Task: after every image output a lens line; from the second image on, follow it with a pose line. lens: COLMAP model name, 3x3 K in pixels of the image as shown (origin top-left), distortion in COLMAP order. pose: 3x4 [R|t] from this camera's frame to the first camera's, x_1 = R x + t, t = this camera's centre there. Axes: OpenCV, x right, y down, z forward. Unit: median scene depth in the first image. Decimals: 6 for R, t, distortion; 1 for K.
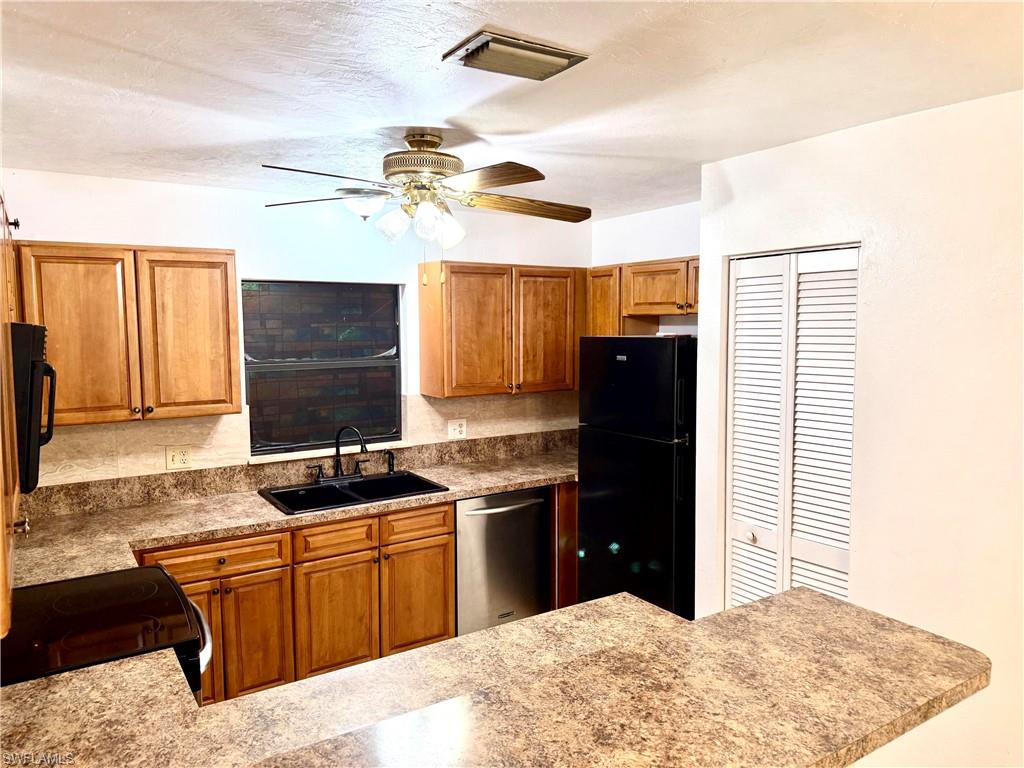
lens RADIAL K [[716.6, 0, 512.0], [0, 716.6, 384.0], [0, 0, 1]] dist [0.108710, -0.171492]
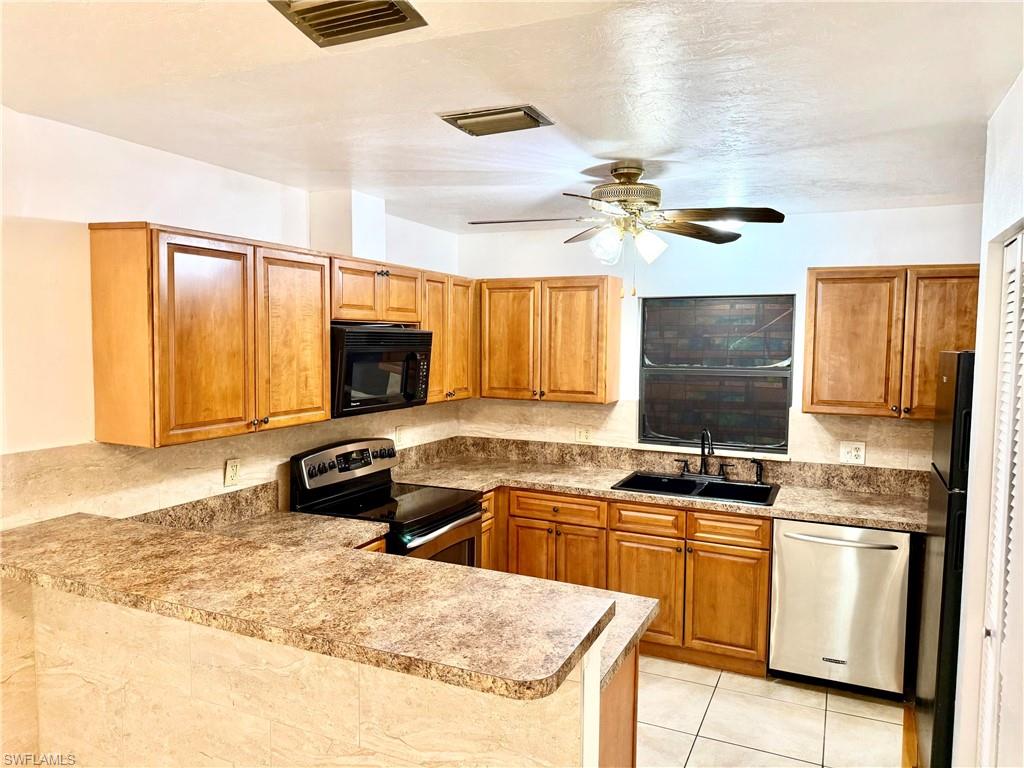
lens RADIAL K [[717.2, 0, 512.0], [0, 717.2, 384.0], [0, 0, 1]] dist [0.087325, -0.109291]
pose [[0.532191, 0.065724, -0.844069, 0.531068], [-0.086166, 0.996010, 0.023227, -0.007970], [0.842228, 0.060369, 0.535731, 0.171308]]
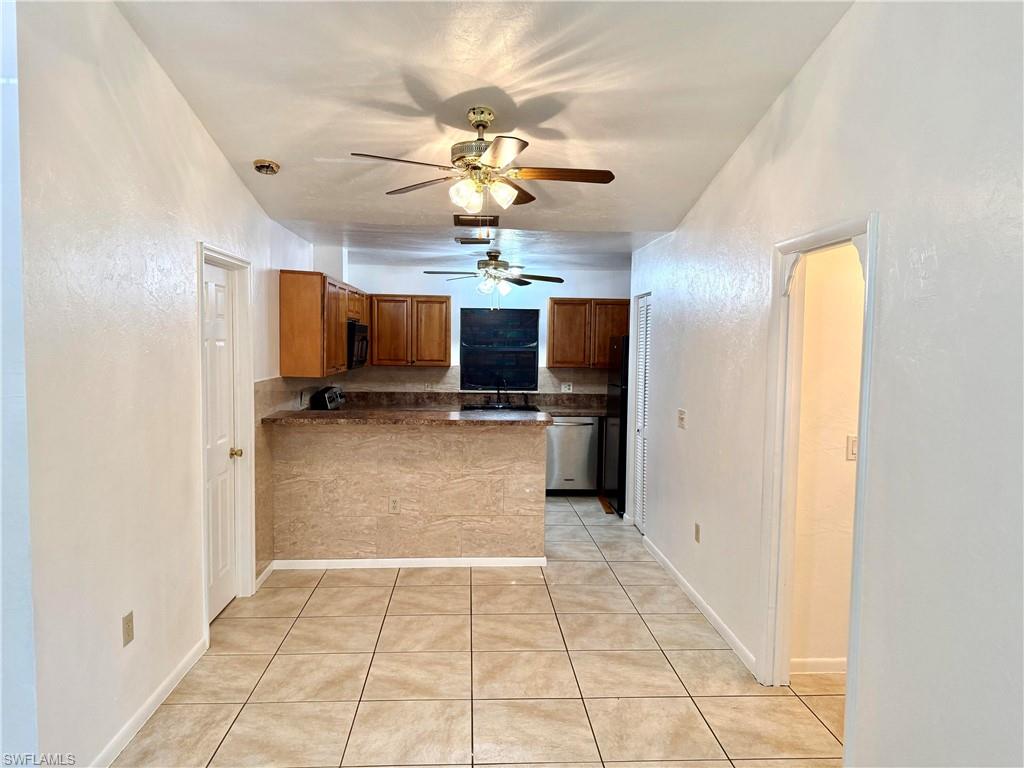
lens RADIAL K [[717.2, 0, 512.0], [0, 717.2, 384.0], [0, 0, 1]] dist [0.087325, -0.109291]
pose [[0.870523, 0.046724, -0.489905, 0.813075], [-0.061242, 0.998030, -0.013636, 0.102119], [0.488303, 0.041874, 0.871669, -0.783317]]
